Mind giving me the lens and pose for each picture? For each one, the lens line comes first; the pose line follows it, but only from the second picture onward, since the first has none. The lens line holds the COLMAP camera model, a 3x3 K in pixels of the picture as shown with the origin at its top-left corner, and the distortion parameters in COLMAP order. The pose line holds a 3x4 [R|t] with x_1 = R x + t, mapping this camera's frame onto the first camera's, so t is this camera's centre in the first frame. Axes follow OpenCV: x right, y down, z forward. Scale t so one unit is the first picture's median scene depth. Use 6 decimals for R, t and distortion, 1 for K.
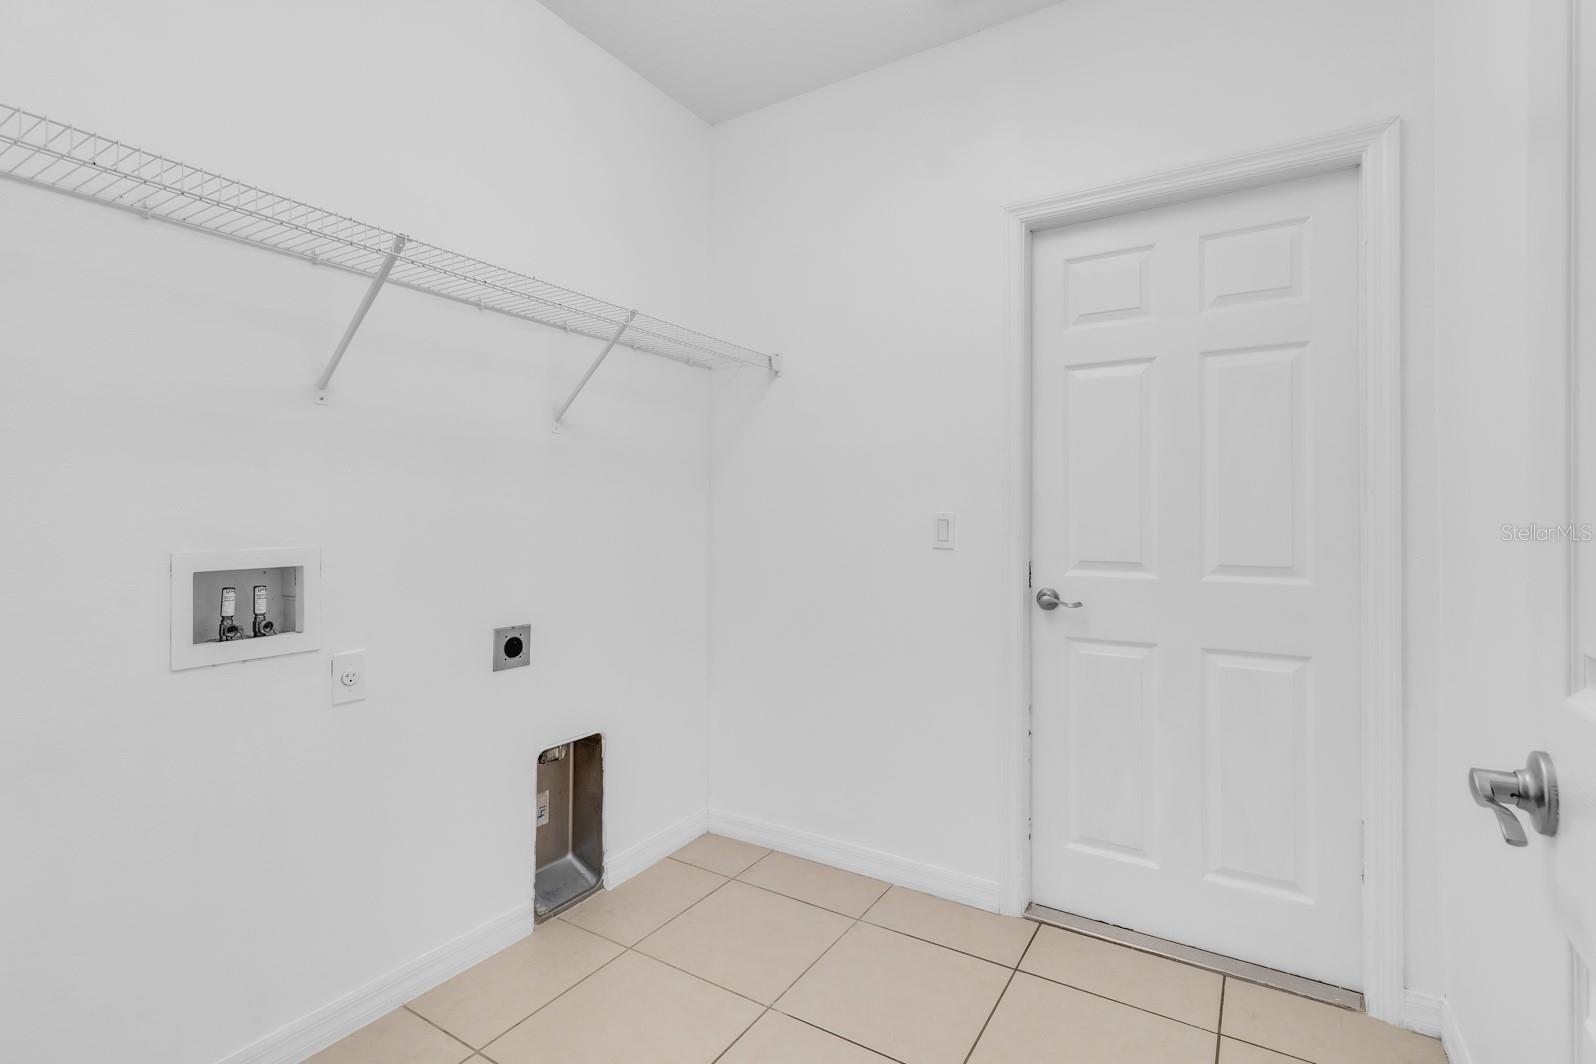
lens RADIAL K [[761.5, 0, 797.4], [0, 761.5, 524.7], [0, 0, 1]] dist [0.023881, 0.000514]
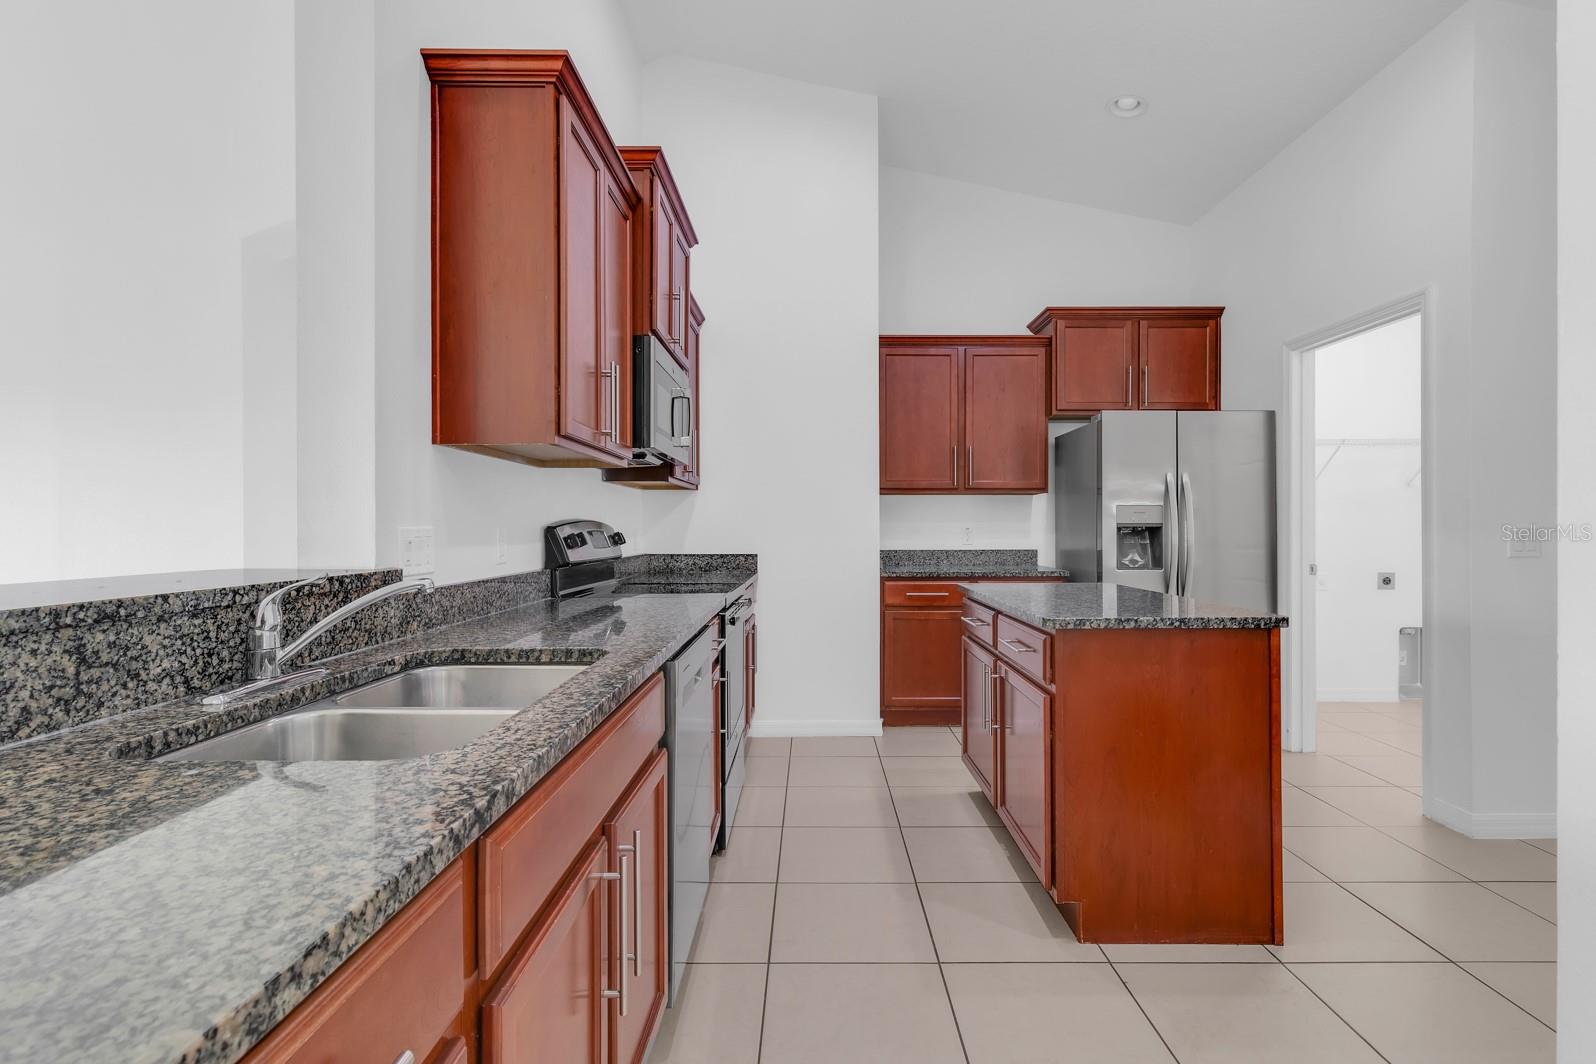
lens RADIAL K [[731.3, 0, 815.0], [0, 731.3, 527.5], [0, 0, 1]] dist [-0.008780, 0.000097]
pose [[0.523326, -0.005147, -0.852117, 0.668354], [0.001119, 0.999985, -0.005353, -0.004143], [0.852132, 0.001848, 0.523324, -1.813207]]
